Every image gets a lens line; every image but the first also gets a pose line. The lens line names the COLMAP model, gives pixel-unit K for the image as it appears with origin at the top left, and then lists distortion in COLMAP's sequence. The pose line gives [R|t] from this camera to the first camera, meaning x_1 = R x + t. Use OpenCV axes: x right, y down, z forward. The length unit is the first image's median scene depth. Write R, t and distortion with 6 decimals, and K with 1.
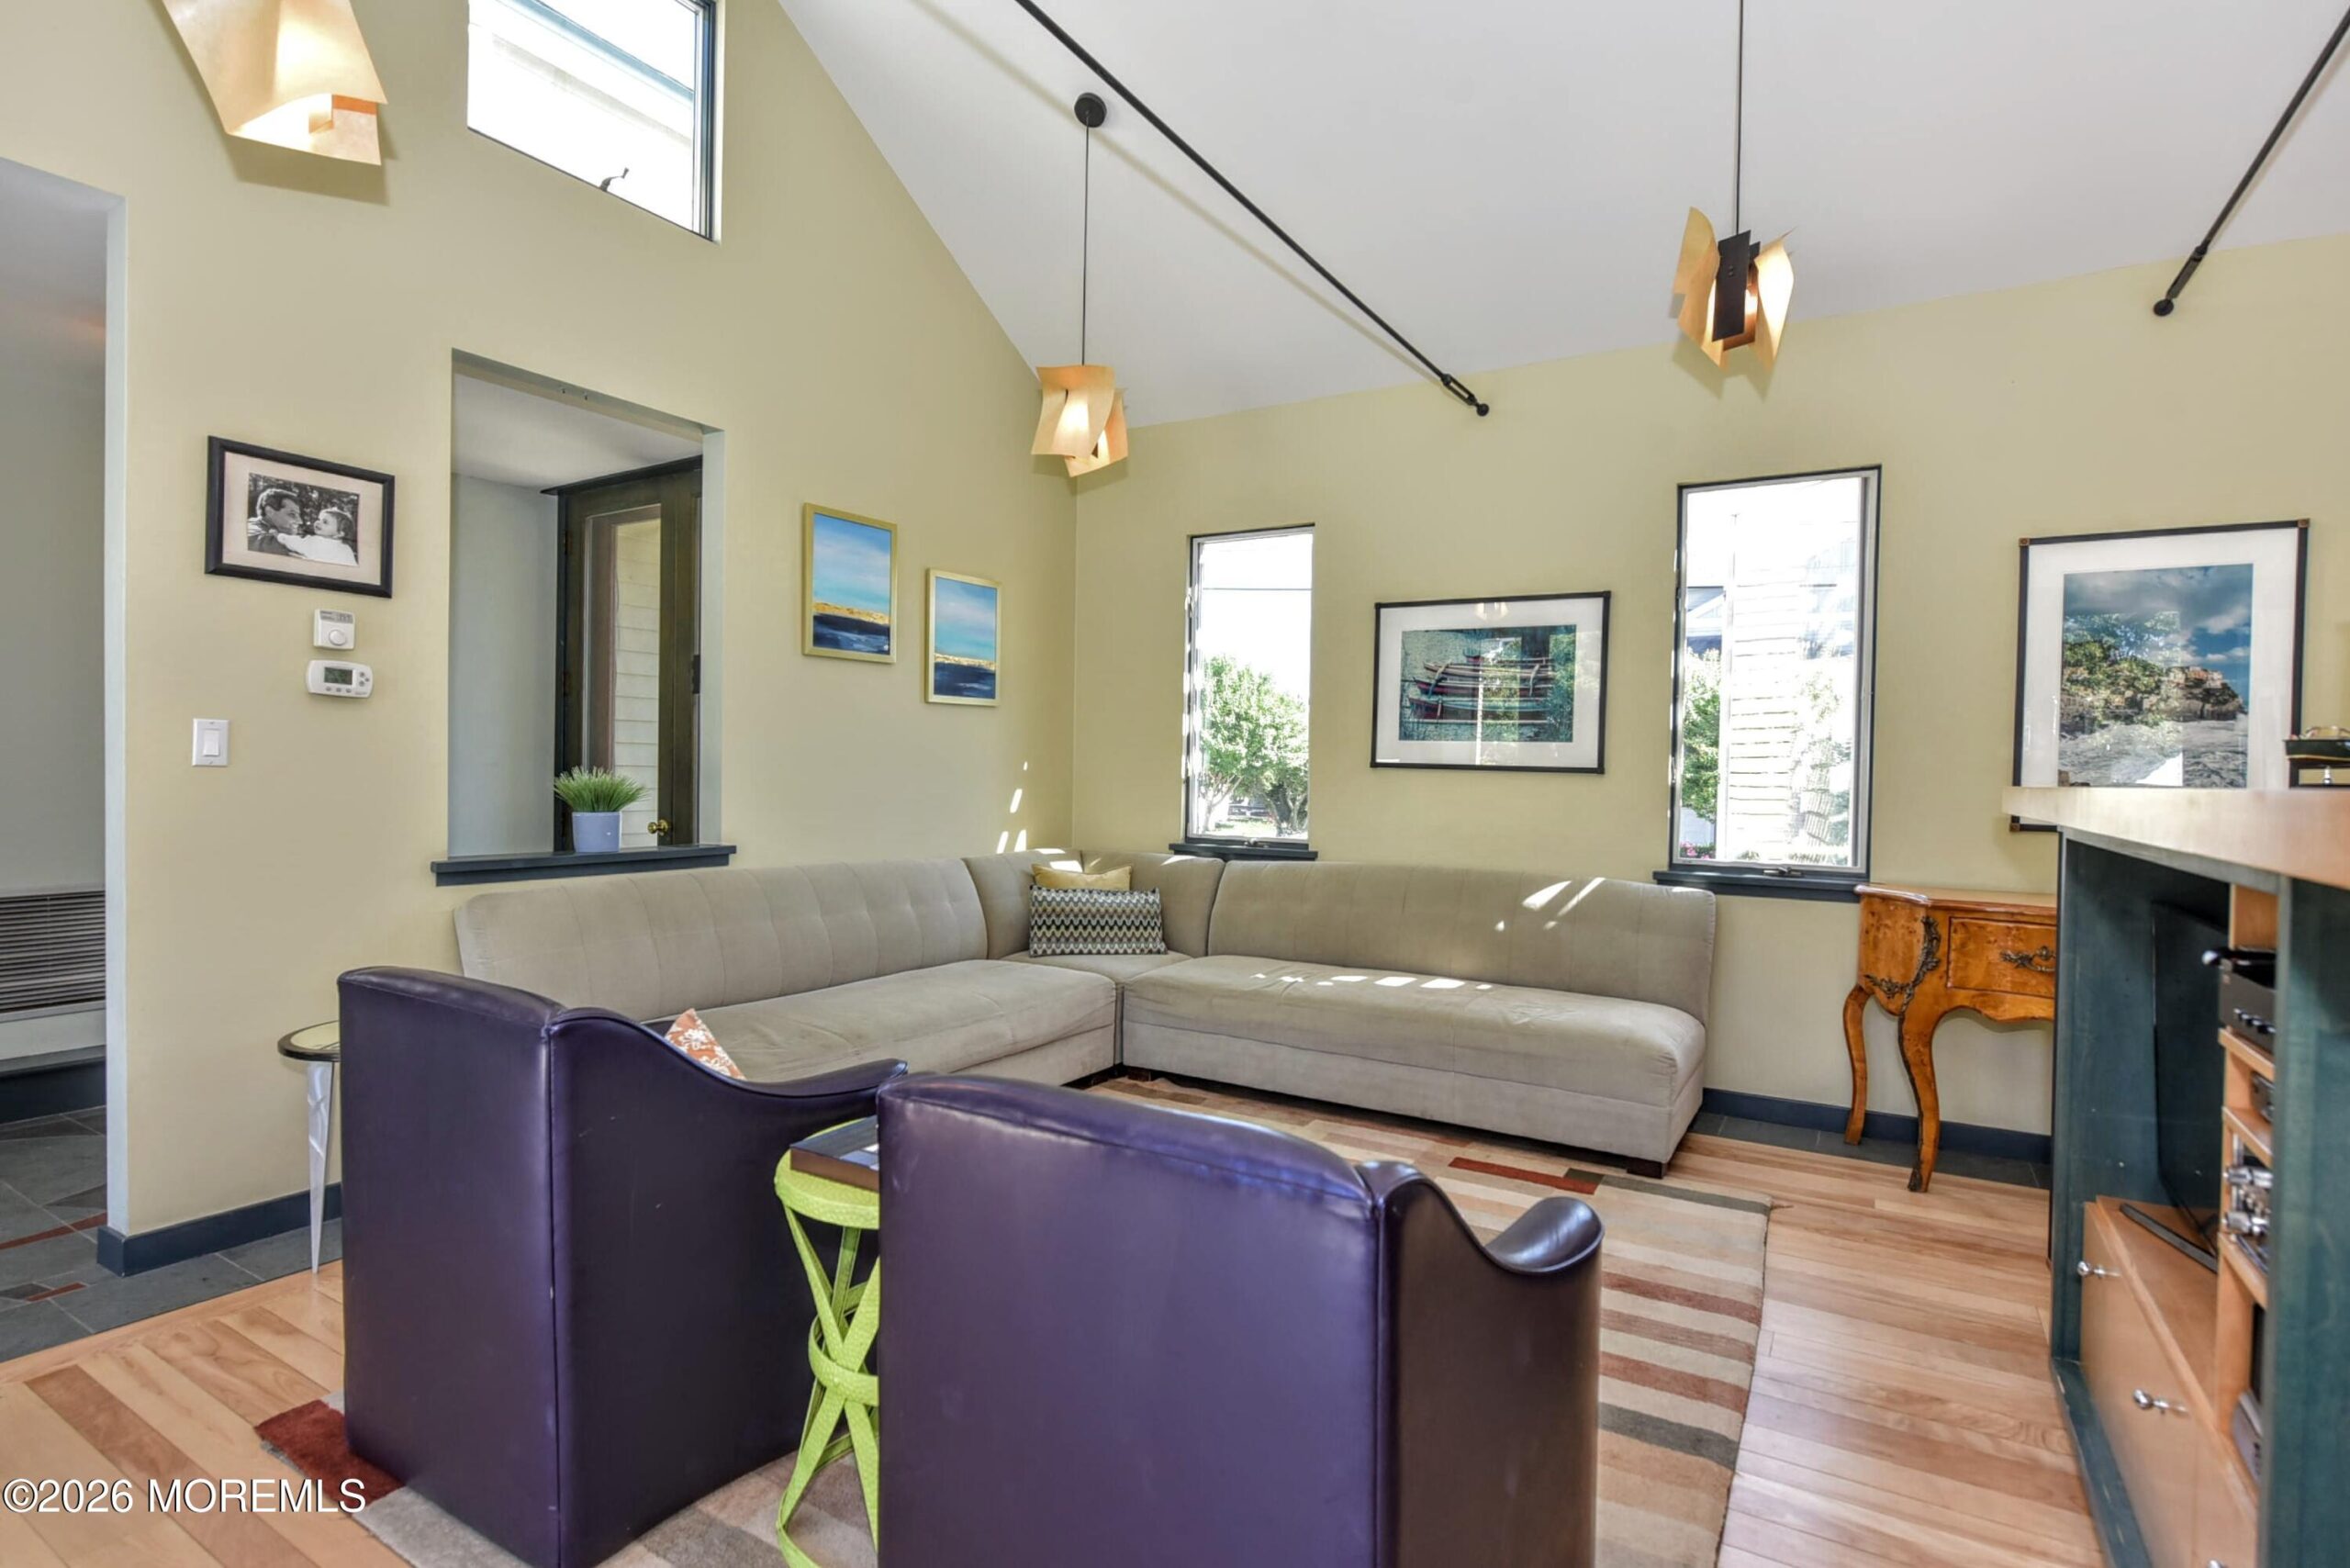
lens RADIAL K [[1174.6, 0, 1167.9], [0, 1174.6, 779.9], [0, 0, 1]] dist [-0.001322, -0.000154]
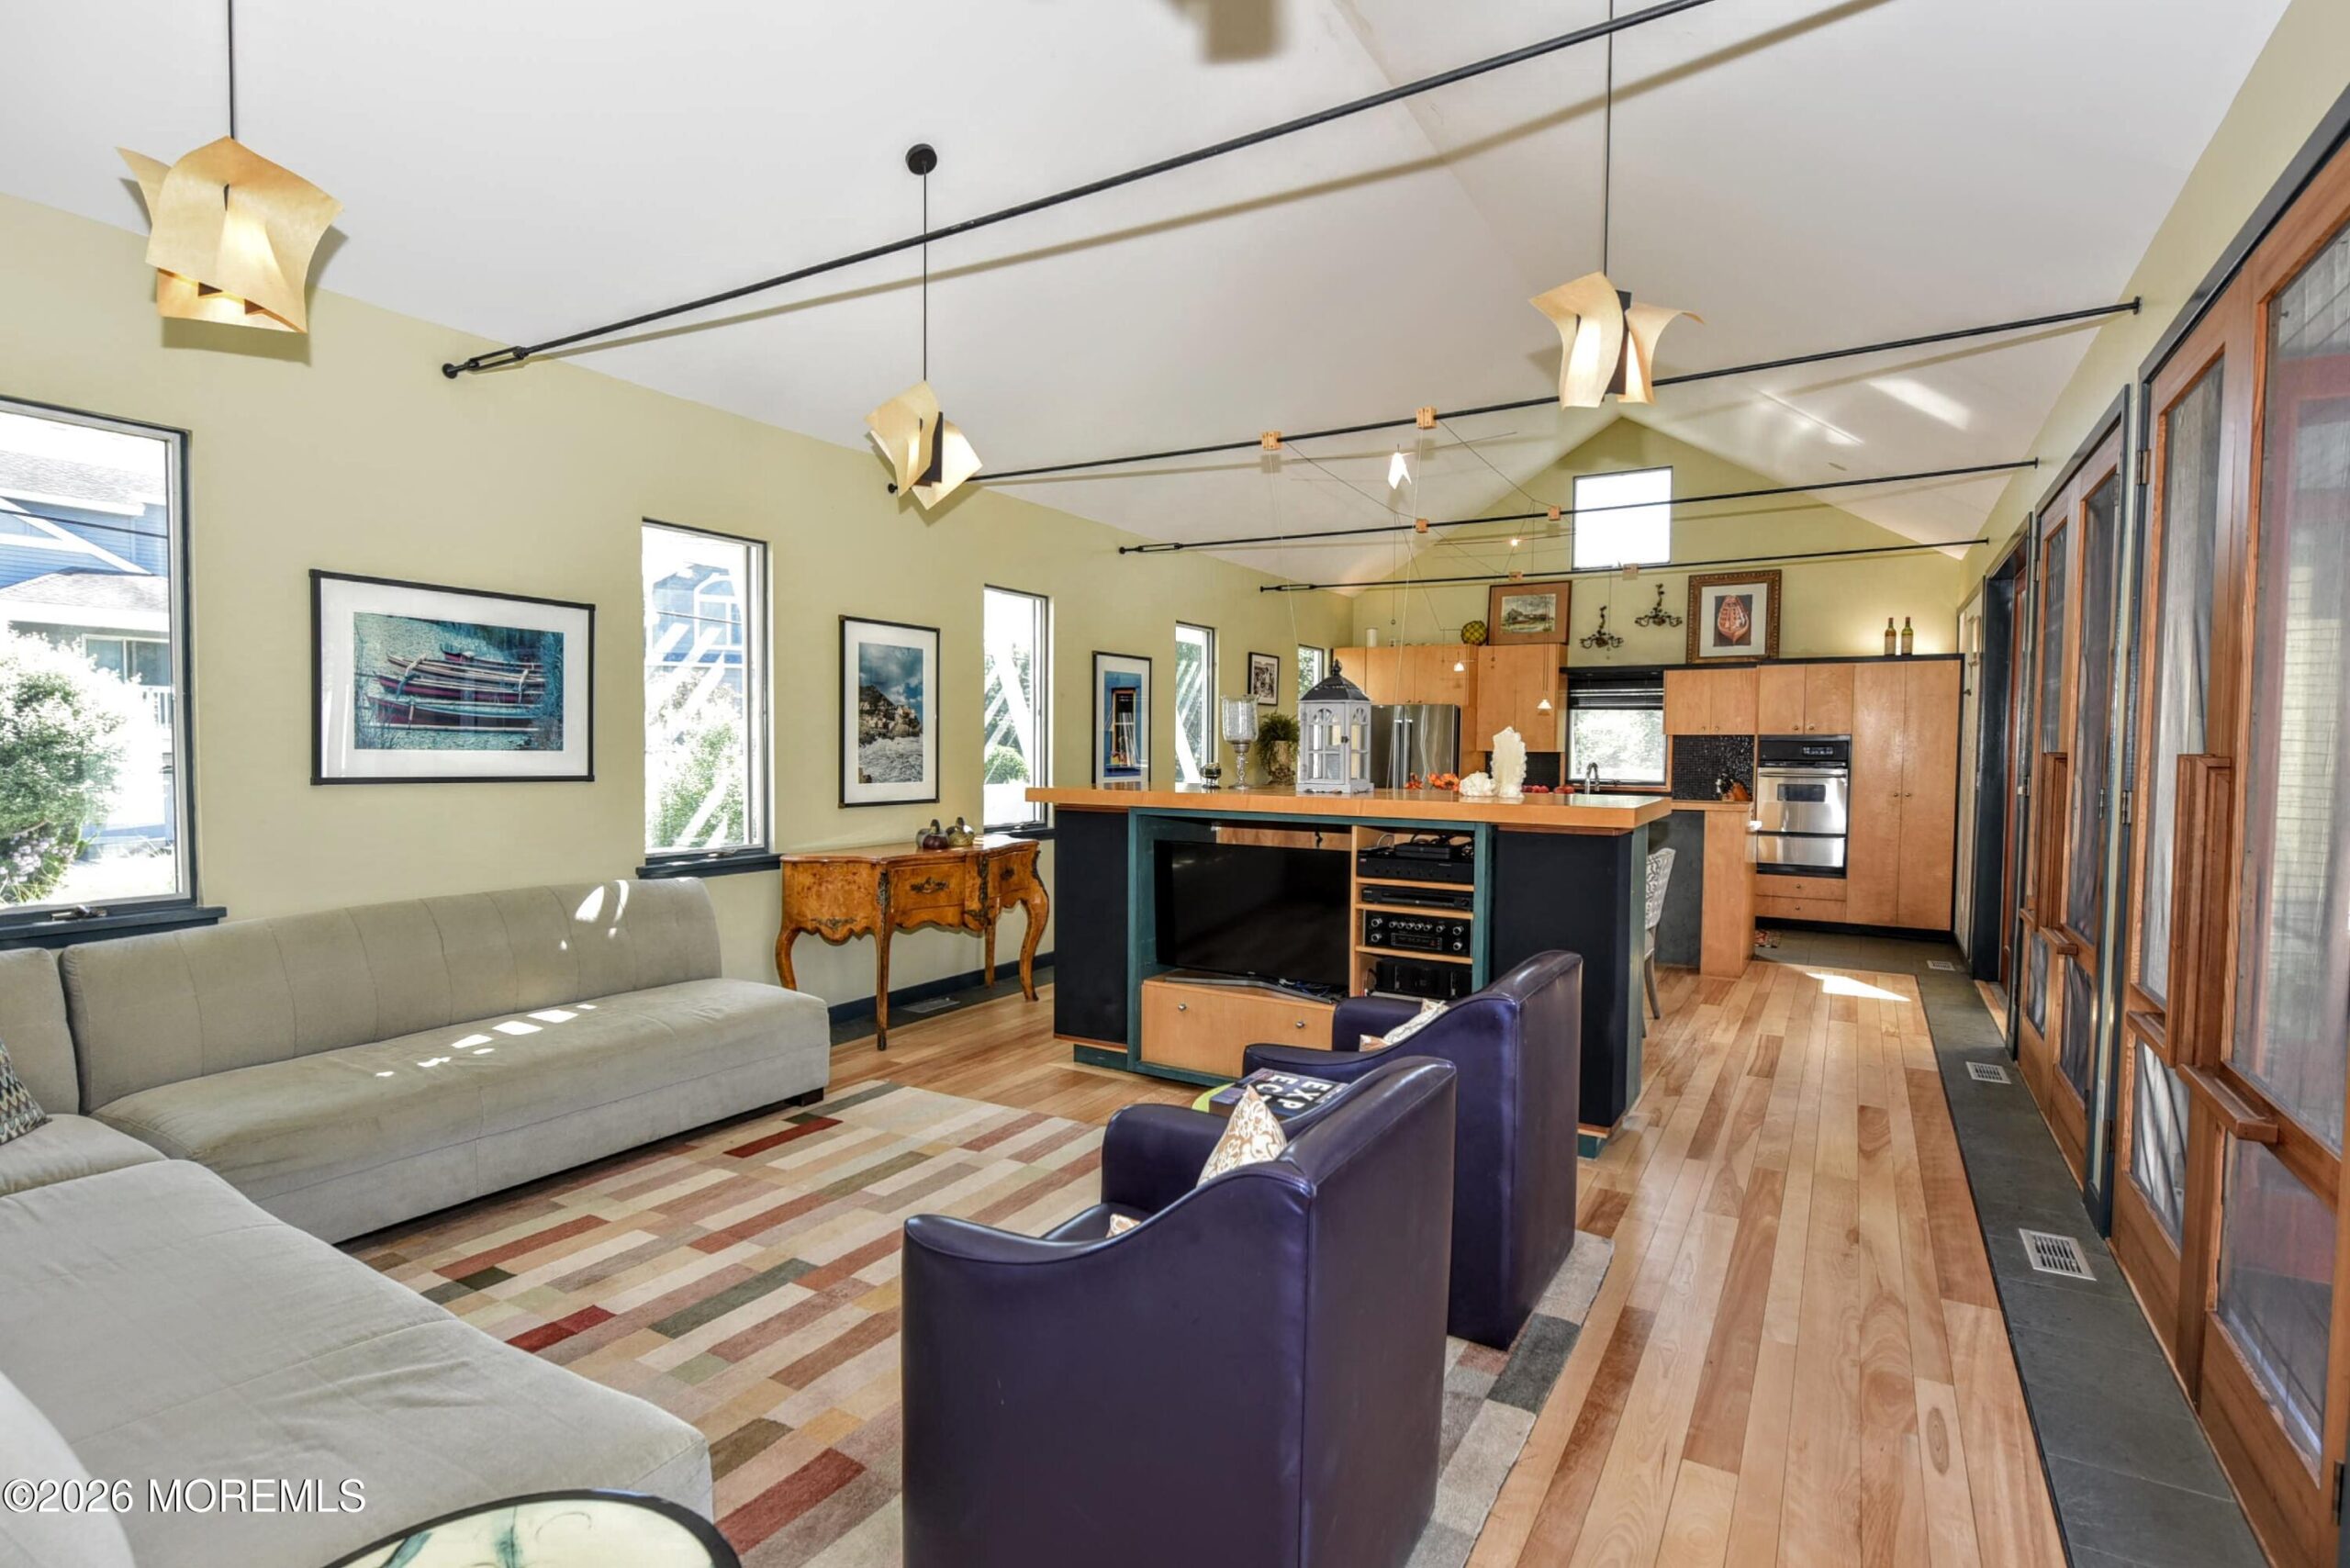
lens RADIAL K [[1139.3, 0, 1176.0], [0, 1139.3, 791.3], [0, 0, 1]] dist [0.002102, 0.000087]
pose [[-0.016881, -0.058403, 0.998150, -0.663681], [0.002123, 0.998288, 0.058447, -0.055967], [-0.999855, 0.003106, -0.016728, 0.520459]]
